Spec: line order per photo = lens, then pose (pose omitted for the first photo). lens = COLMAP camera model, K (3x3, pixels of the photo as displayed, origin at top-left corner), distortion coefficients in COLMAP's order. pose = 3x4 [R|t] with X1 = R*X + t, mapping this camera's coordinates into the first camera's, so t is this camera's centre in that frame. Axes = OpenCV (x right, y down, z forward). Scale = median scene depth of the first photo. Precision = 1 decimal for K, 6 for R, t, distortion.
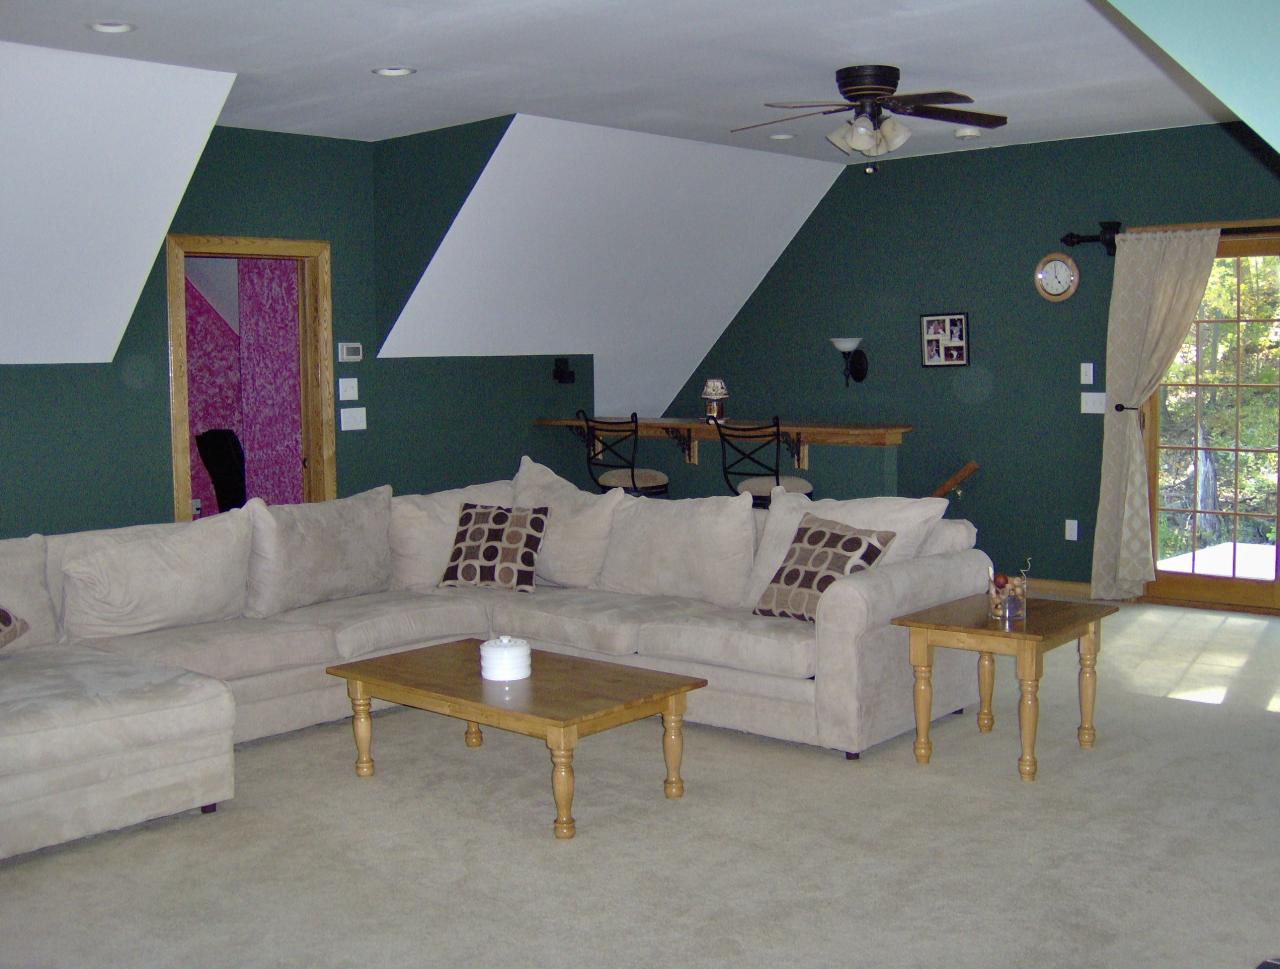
lens RADIAL K [[1412.9, 0, 646.1], [0, 1412.9, 480.1], [0, 0, 1]] dist [-0.196870, 0.152927]
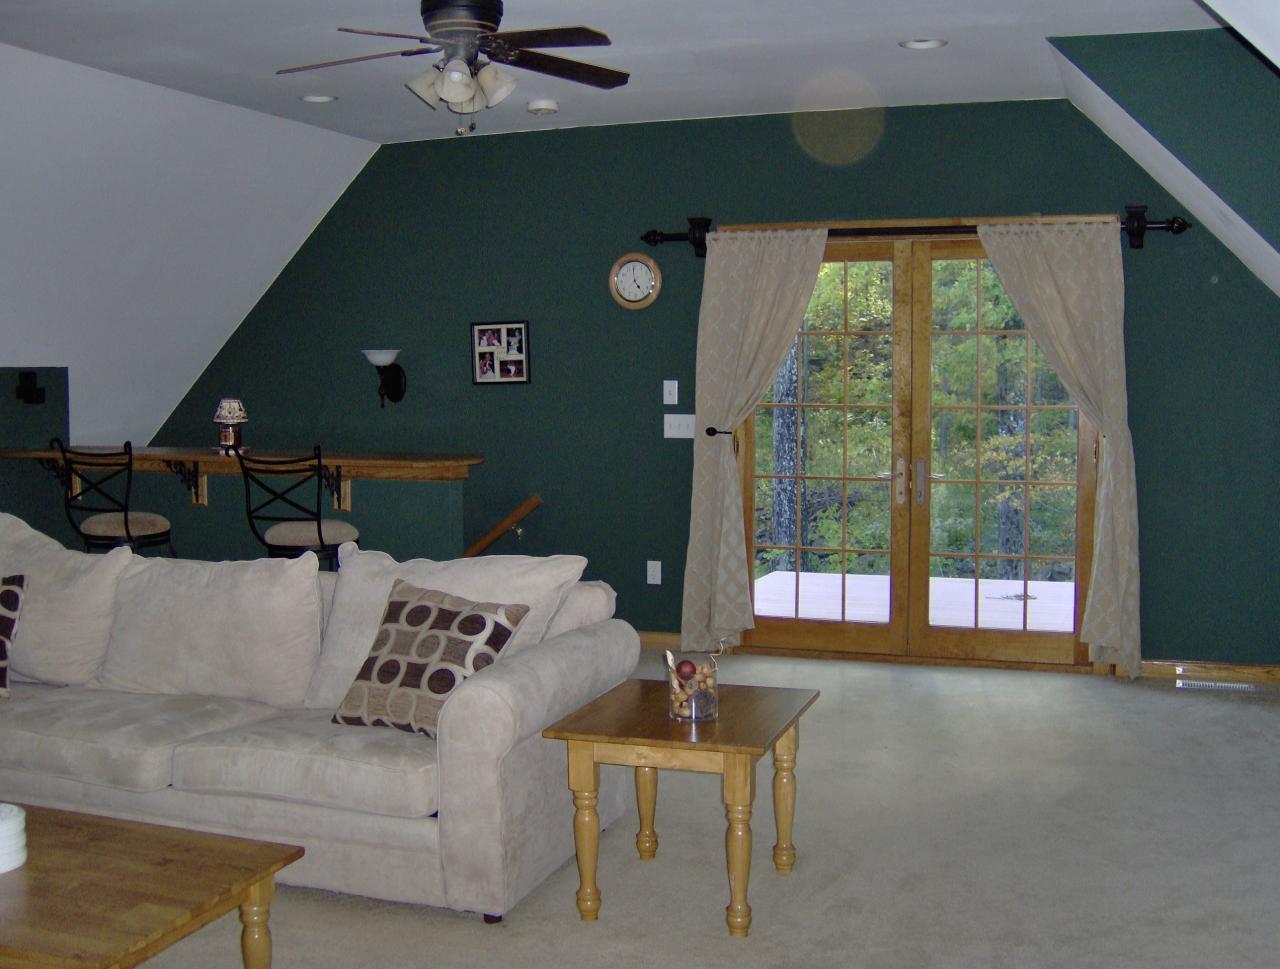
lens RADIAL K [[1412.9, 0, 646.1], [0, 1412.9, 480.1], [0, 0, 1]] dist [-0.196870, 0.152927]
pose [[0.927242, -0.014199, 0.374194, -0.029842], [0.019168, 0.999771, -0.009561, -0.014581], [-0.373972, 0.016038, 0.927301, 0.197832]]
